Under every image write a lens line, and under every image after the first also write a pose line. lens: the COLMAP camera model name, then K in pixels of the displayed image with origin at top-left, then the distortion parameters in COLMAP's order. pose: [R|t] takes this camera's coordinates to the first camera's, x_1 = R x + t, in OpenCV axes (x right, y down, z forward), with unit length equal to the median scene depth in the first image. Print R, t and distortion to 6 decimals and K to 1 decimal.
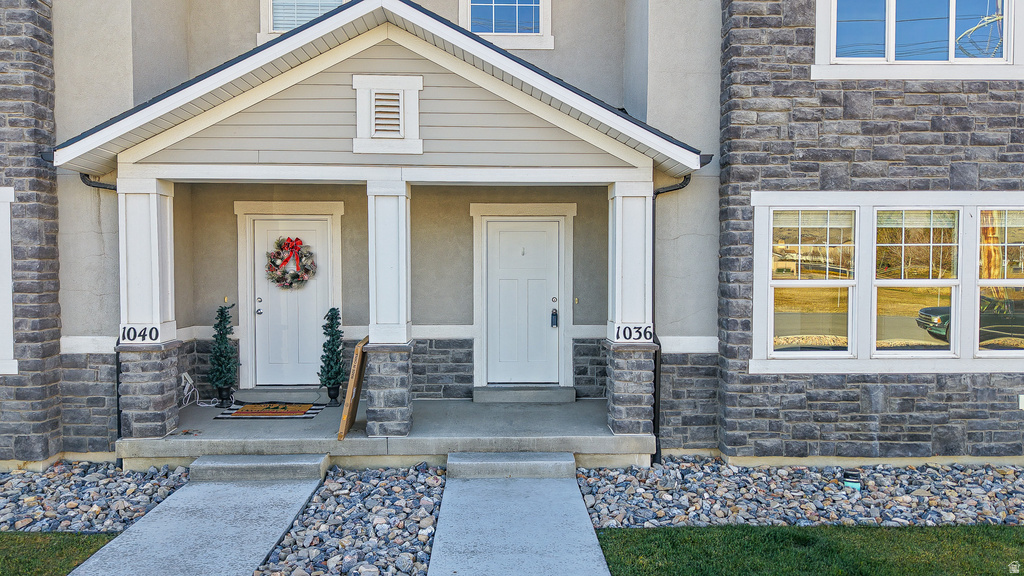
lens RADIAL K [[708.4, 0, 512.0], [0, 708.4, 288.0], [0, 0, 1]] dist [0.047092, -0.056563]
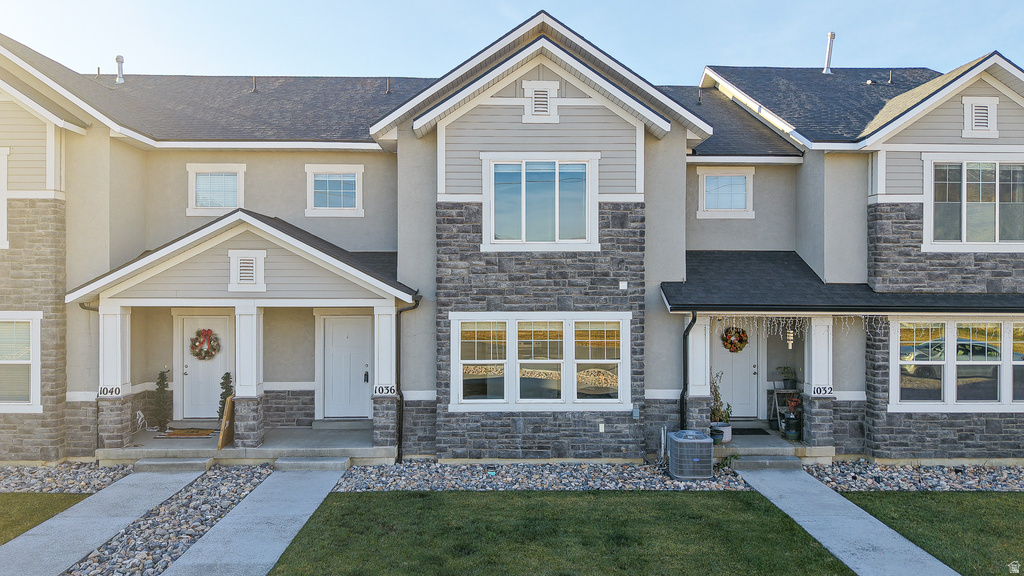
lens RADIAL K [[708.4, 0, 512.0], [0, 708.4, 288.0], [0, 0, 1]] dist [0.047092, -0.056563]
pose [[0.999997, -0.000044, -0.002265, 0.497697], [-0.000034, 0.999409, -0.034369, -0.132629], [0.002266, 0.034369, 0.999407, -0.811204]]
